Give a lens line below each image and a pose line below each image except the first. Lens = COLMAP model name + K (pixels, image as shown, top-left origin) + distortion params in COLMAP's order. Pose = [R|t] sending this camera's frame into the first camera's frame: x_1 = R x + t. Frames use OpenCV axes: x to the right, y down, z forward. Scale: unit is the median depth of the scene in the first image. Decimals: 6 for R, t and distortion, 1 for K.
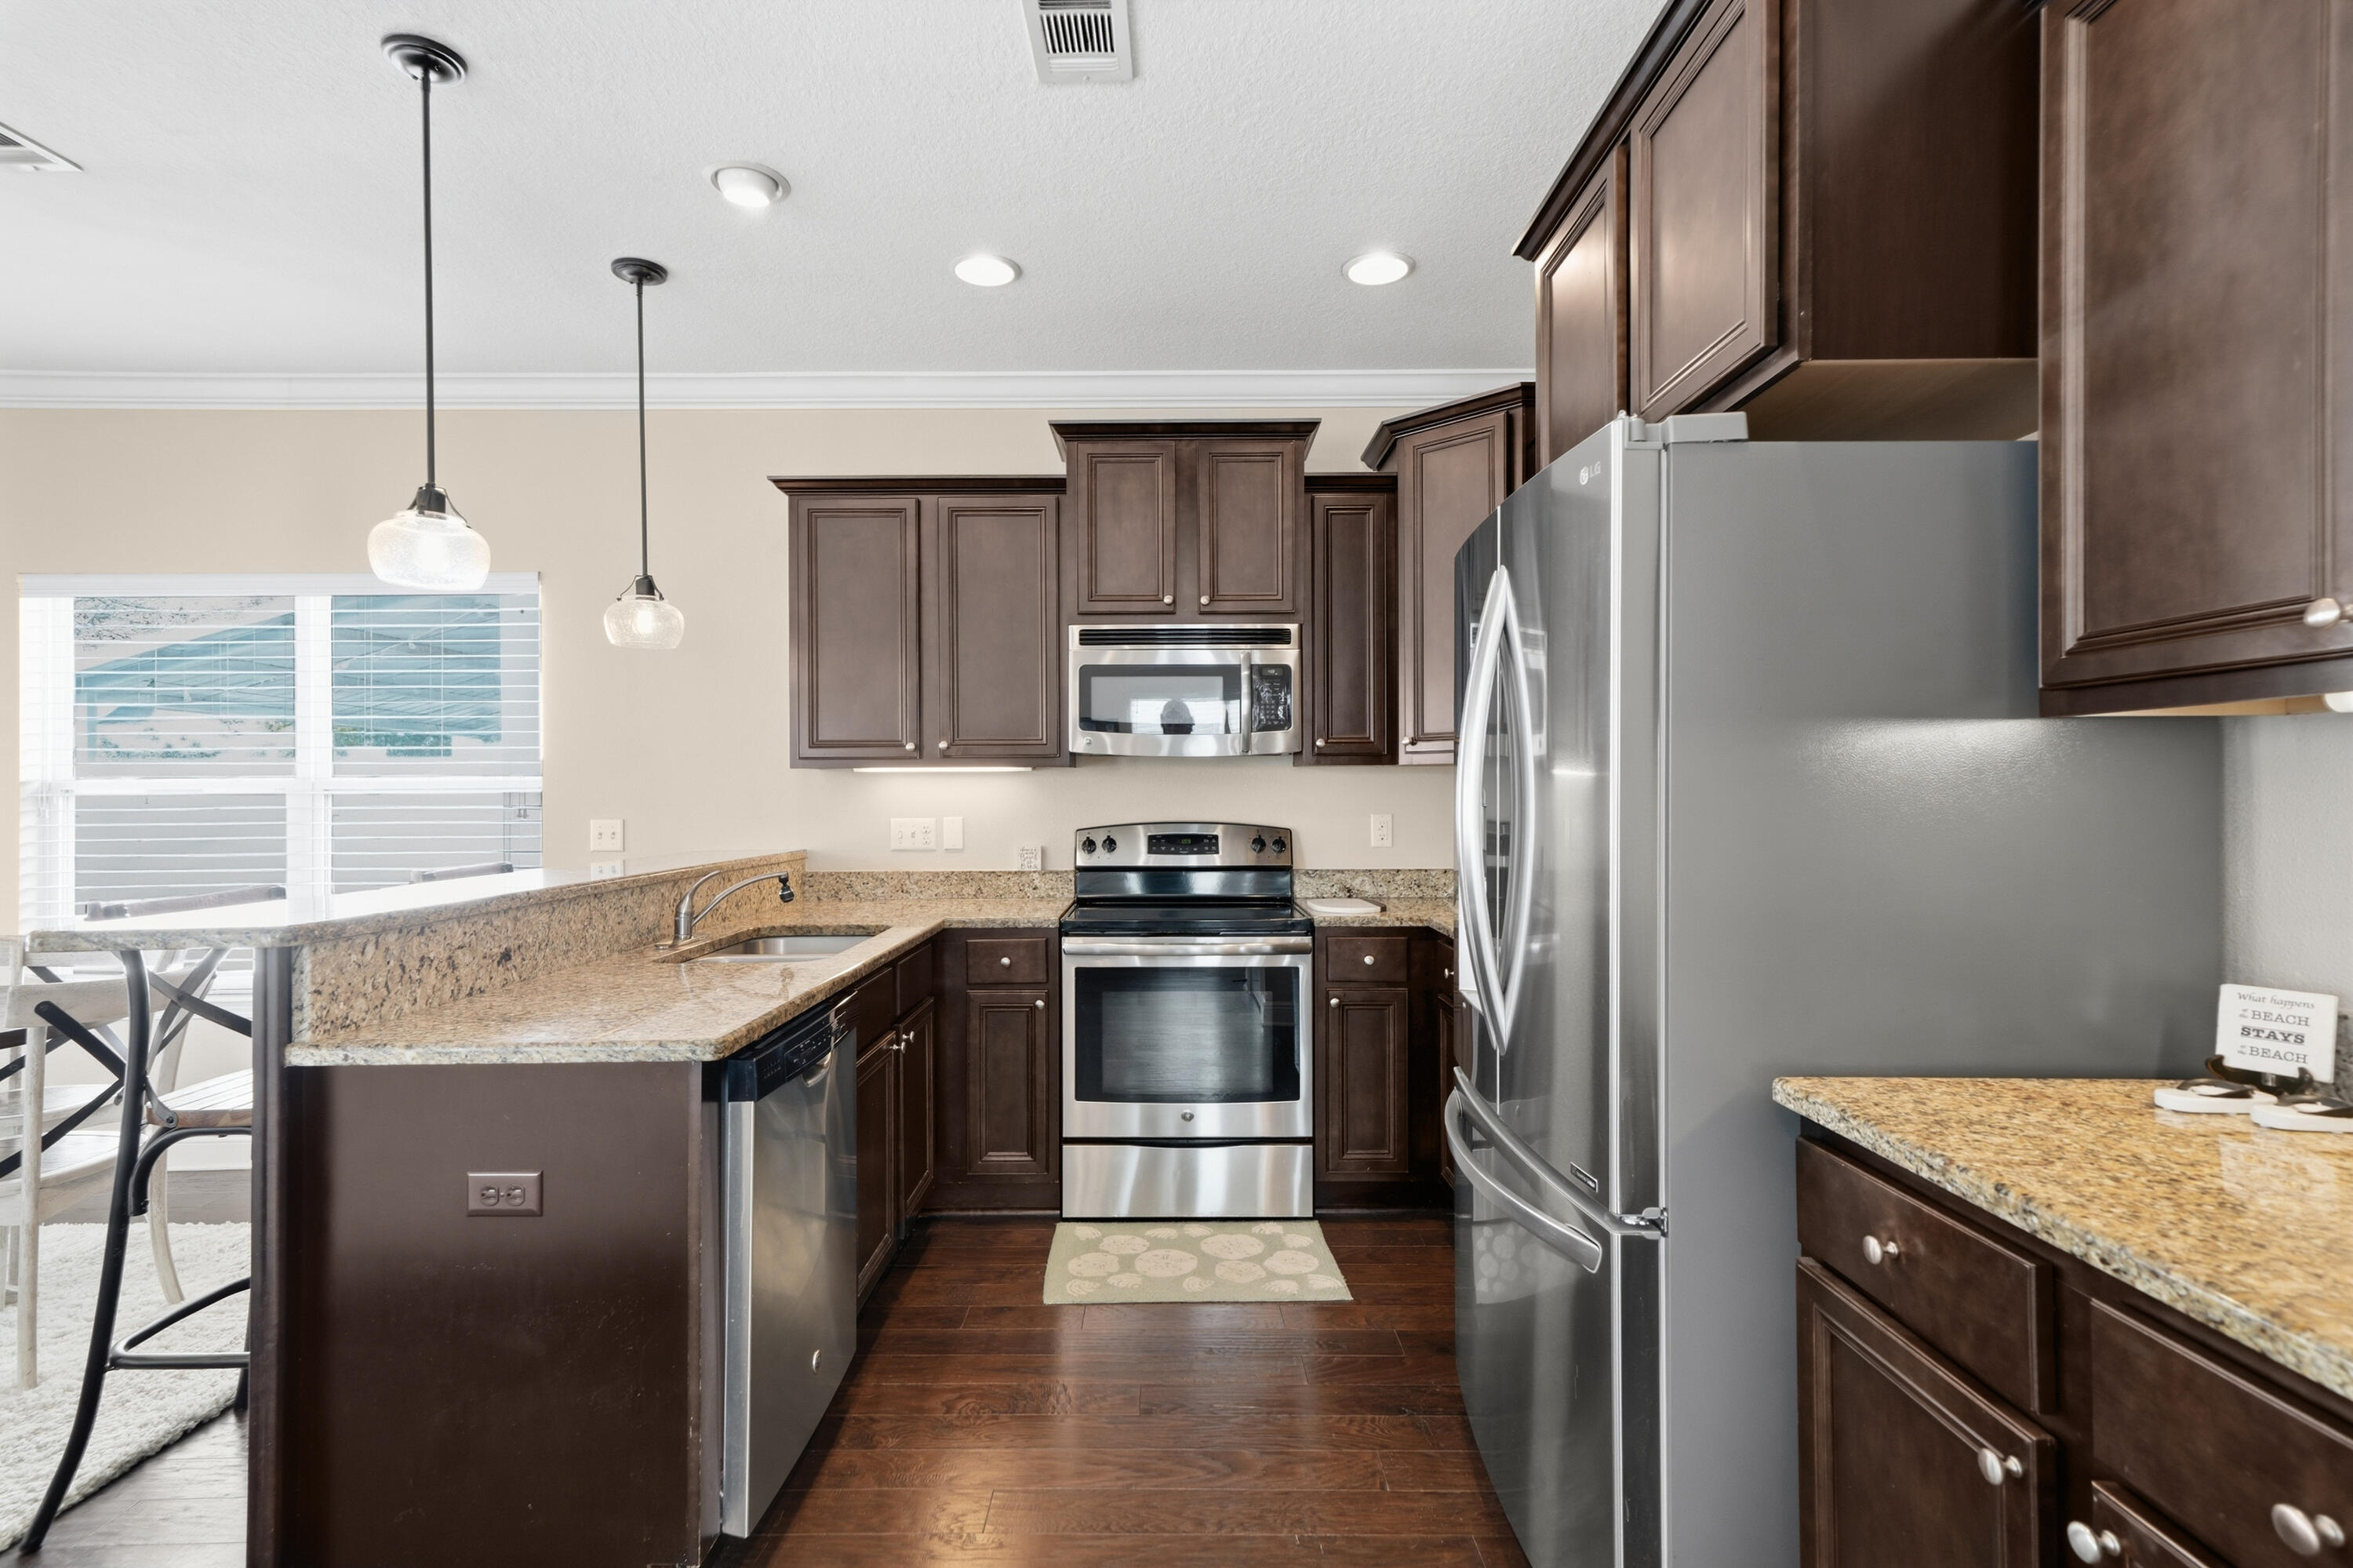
lens RADIAL K [[1149.1, 0, 1181.3], [0, 1149.1, 791.5], [0, 0, 1]] dist [0.010702, 0.000950]
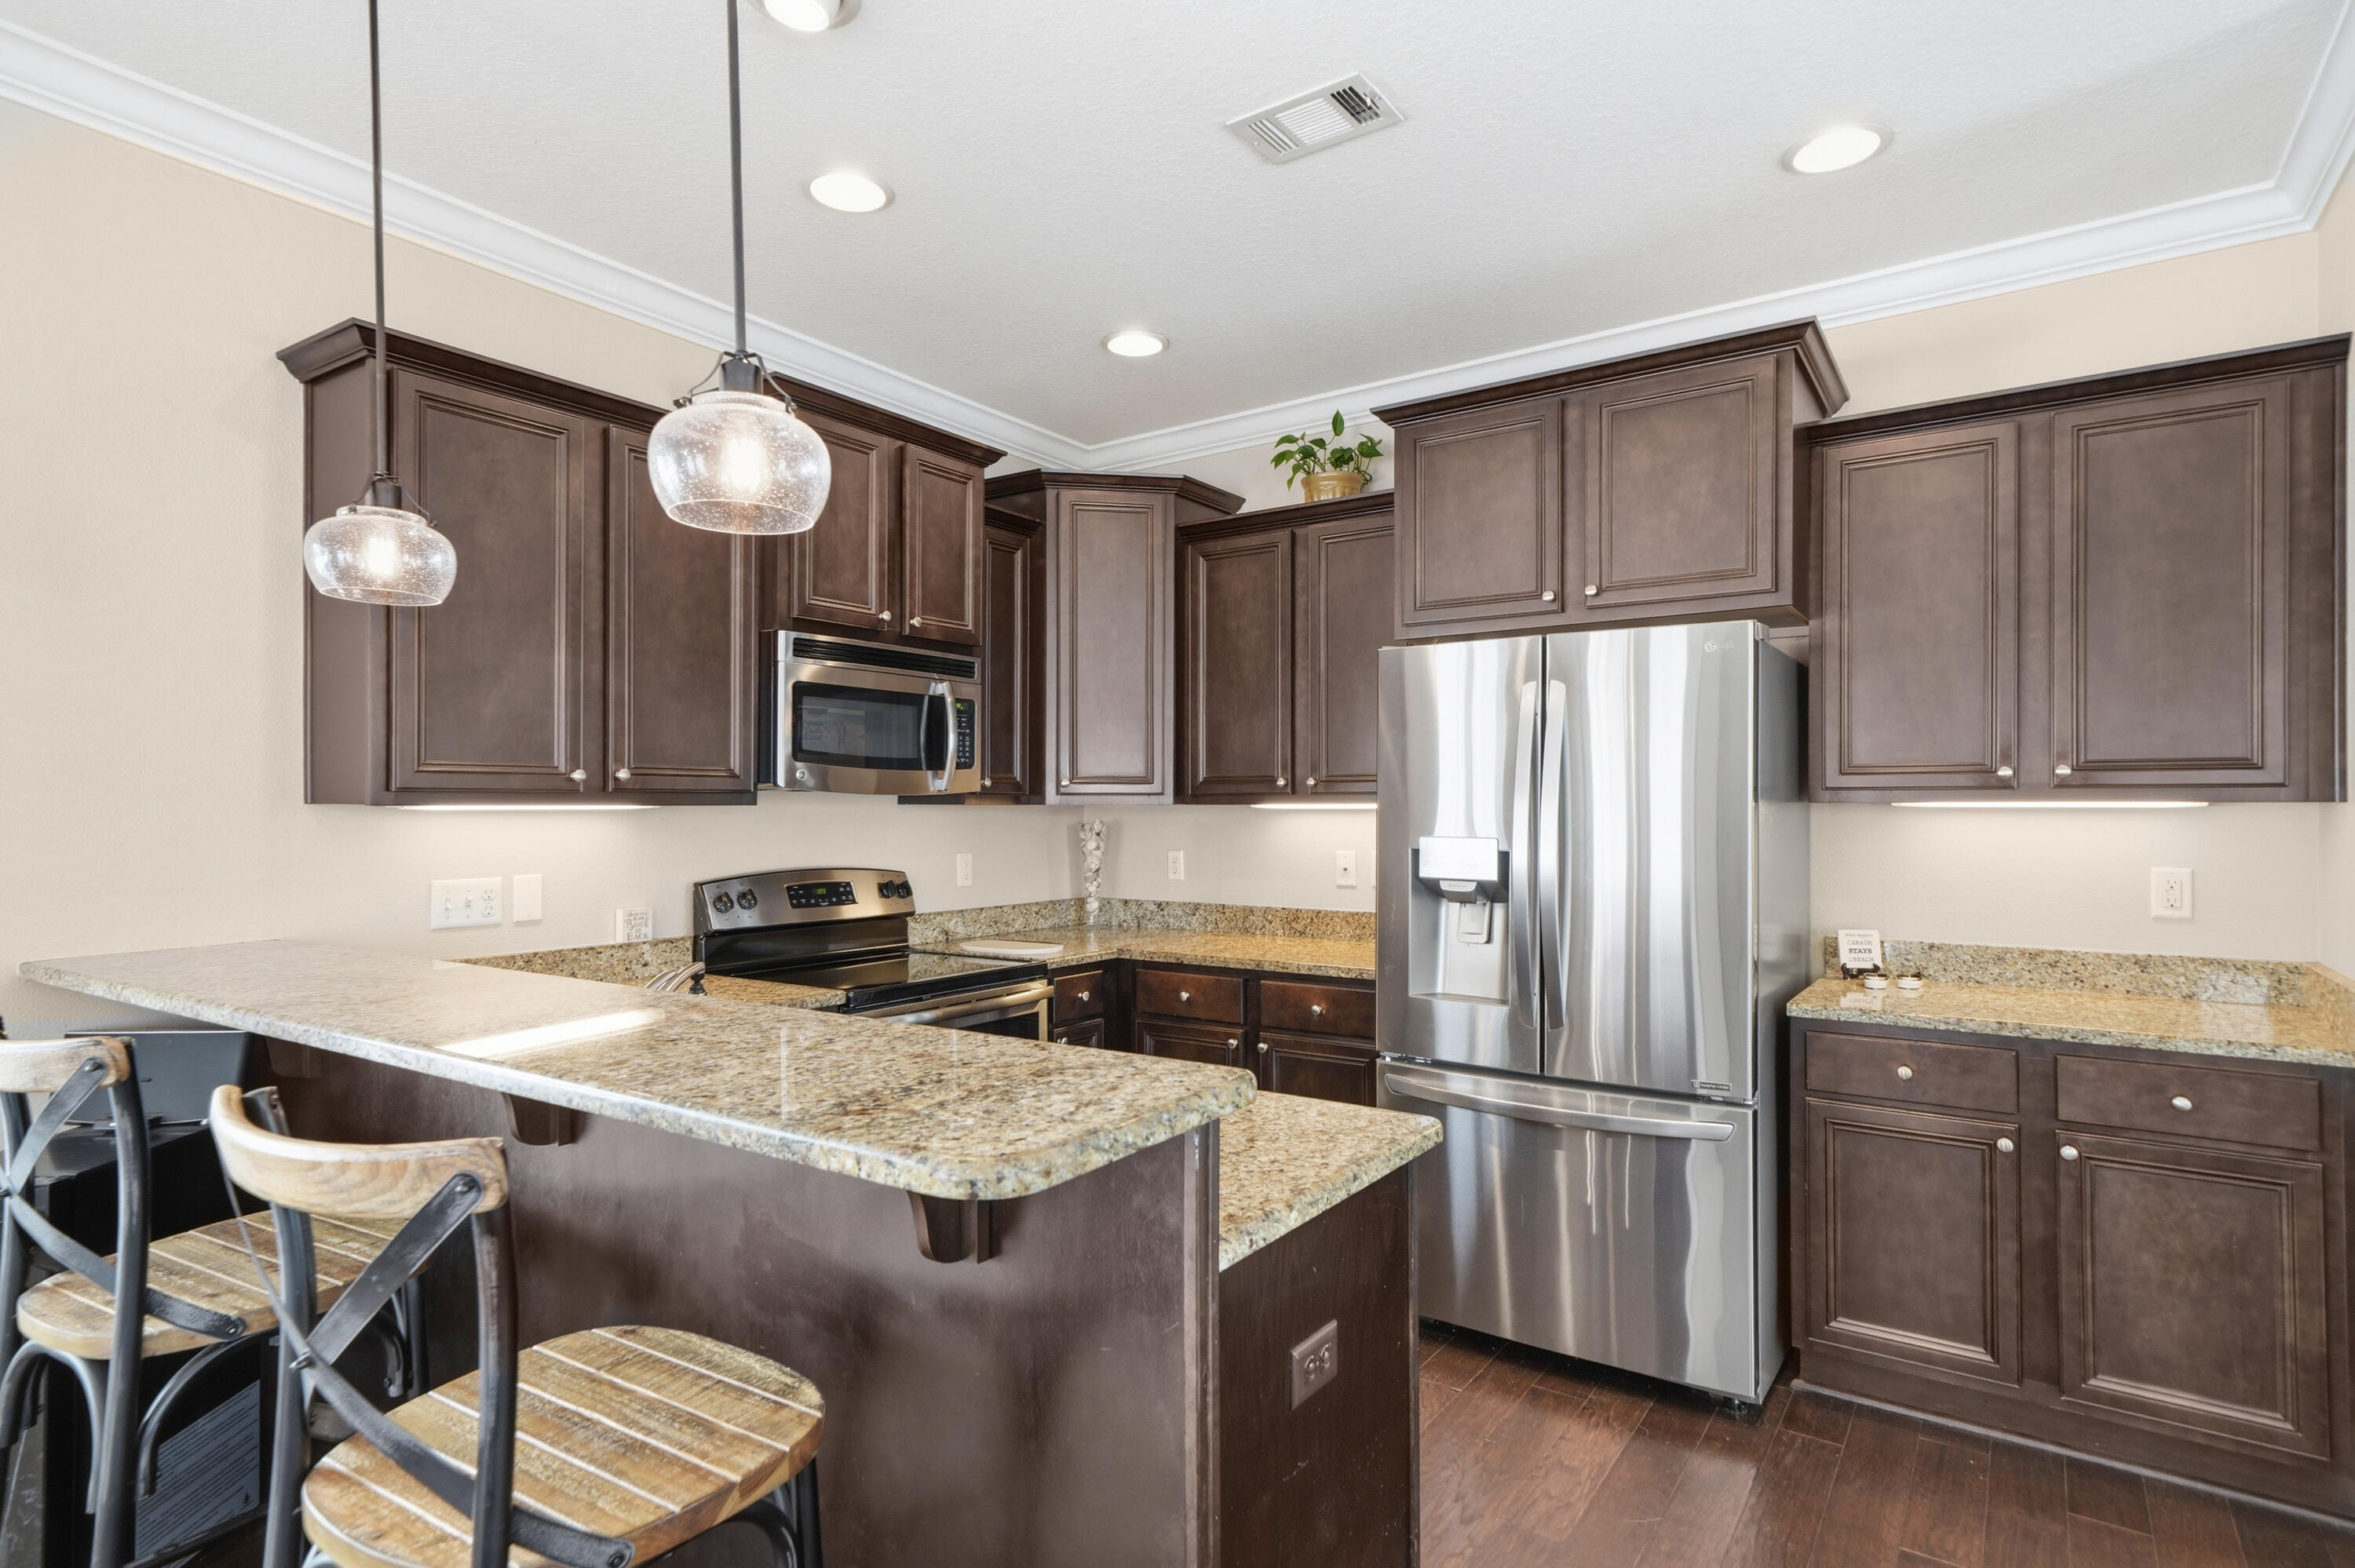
lens RADIAL K [[1230.2, 0, 1179.9], [0, 1230.2, 802.1], [0, 0, 1]] dist [0.020024, 0.000283]
pose [[0.567866, 0.006341, 0.823096, -0.653491], [-0.002782, 0.999979, -0.005785, -0.020062], [-0.823116, 0.000995, 0.567872, 0.280844]]
